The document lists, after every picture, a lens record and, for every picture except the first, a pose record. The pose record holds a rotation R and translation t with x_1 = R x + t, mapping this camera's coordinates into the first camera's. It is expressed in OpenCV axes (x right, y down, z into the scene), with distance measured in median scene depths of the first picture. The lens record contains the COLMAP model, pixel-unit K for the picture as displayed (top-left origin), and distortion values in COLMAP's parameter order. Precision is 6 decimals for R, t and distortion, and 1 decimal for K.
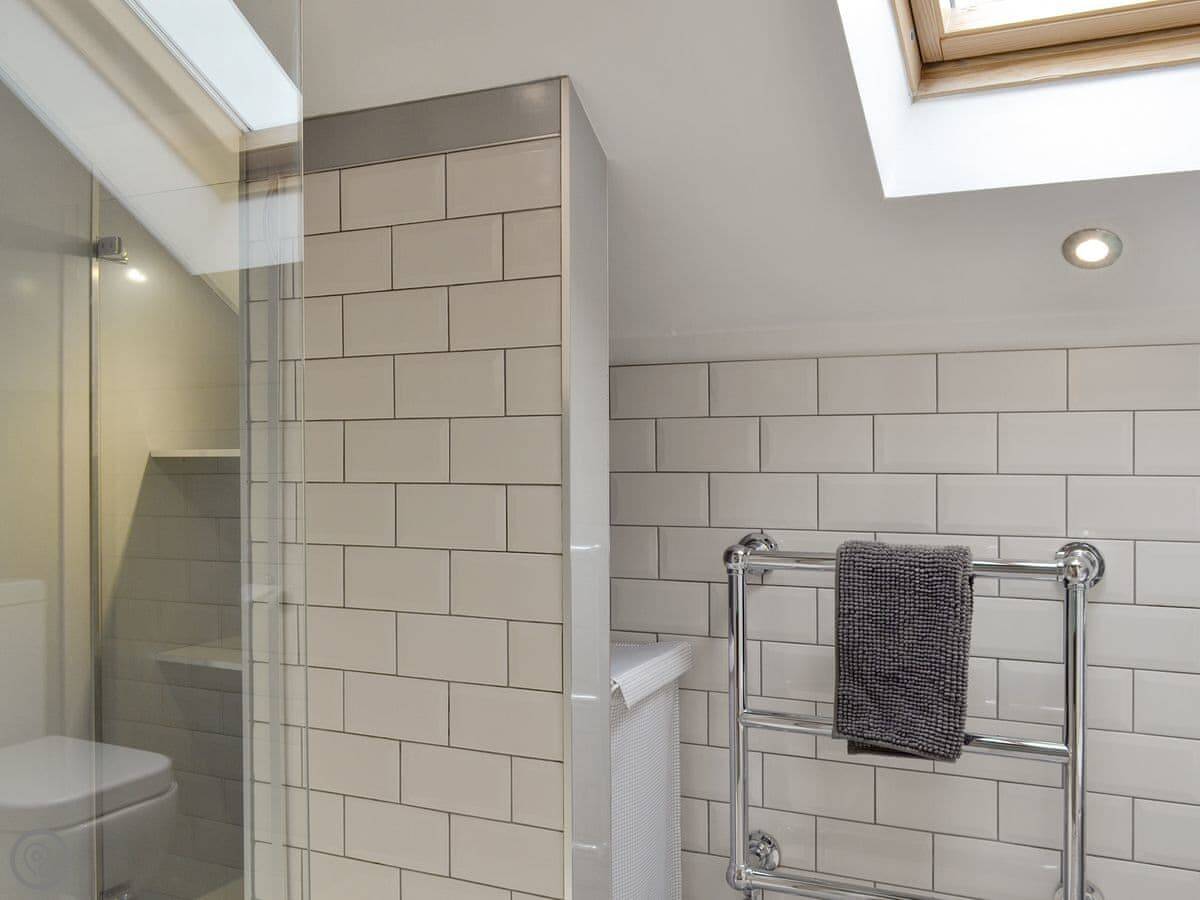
lens RADIAL K [[1173.5, 0, 600.0], [0, 1173.5, 450.0], [0, 0, 1]] dist [0.004460, -0.003915]
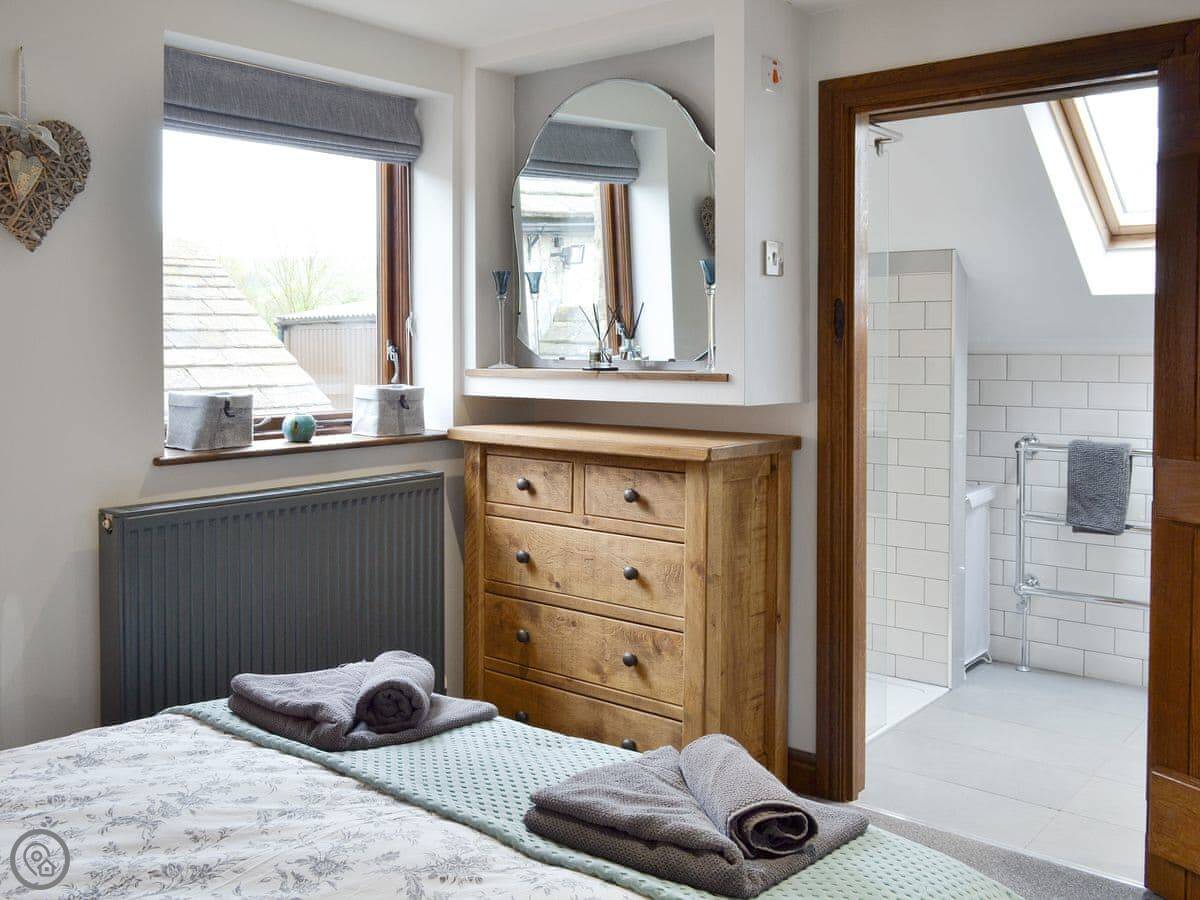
lens RADIAL K [[1113.3, 0, 599.6], [0, 1113.3, 365.2], [0, 0, 1]] dist [-0.002810, -0.003887]
pose [[0.978010, 0.013211, -0.208141, -0.234662], [-0.010801, 0.999861, 0.012709, -0.081410], [0.208280, -0.010181, 0.978016, -1.264068]]
